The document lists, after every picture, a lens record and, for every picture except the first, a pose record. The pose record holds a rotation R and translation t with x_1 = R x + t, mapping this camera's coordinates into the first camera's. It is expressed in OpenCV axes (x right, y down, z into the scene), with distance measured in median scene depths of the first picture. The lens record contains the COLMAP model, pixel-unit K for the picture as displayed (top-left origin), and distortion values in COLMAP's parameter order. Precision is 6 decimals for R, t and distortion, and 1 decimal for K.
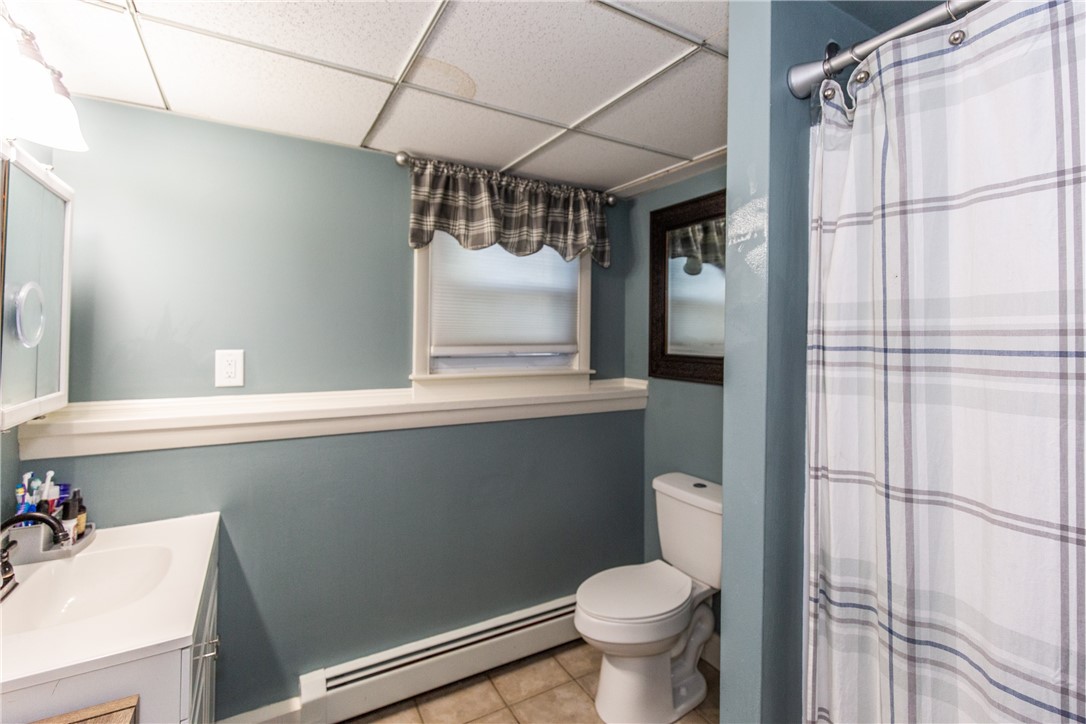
lens RADIAL K [[483.4, 0, 541.2], [0, 483.4, 328.0], [0, 0, 1]] dist [-0.001946, -0.000146]
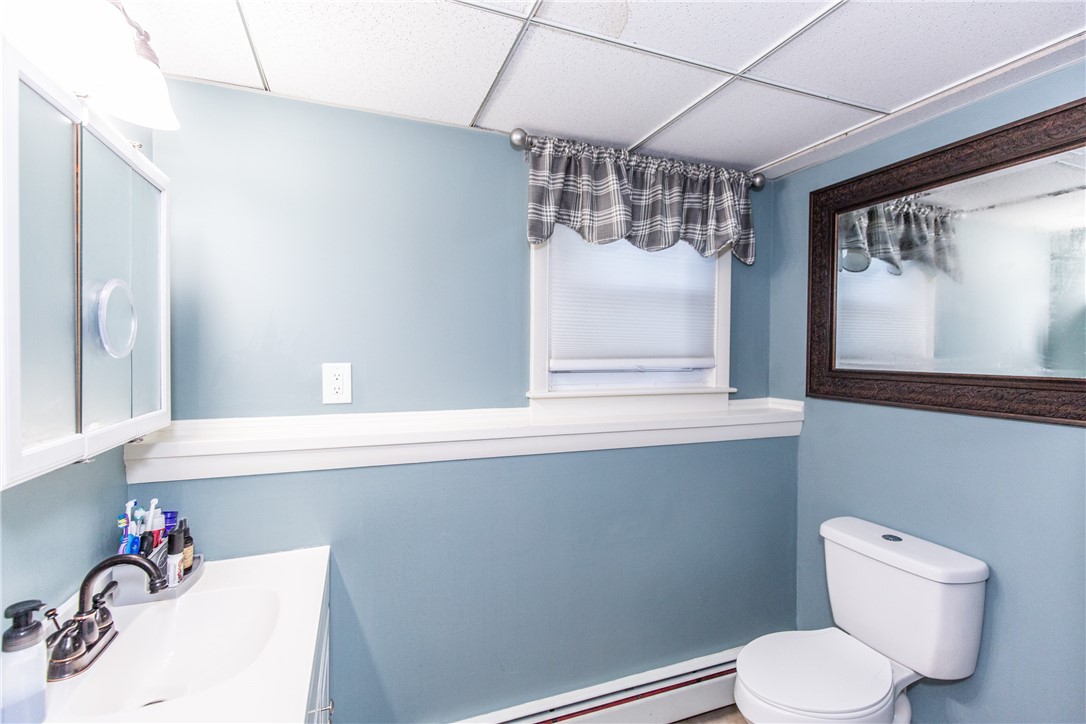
lens RADIAL K [[483.4, 0, 540.5], [0, 483.4, 360.5], [0, 0, 1]] dist [-0.001946, -0.000146]
pose [[0.985289, 0.000264, -0.170899, -0.100242], [0.005932, 0.999343, 0.035742, 0.009765], [0.170796, -0.036230, 0.984640, 0.153138]]
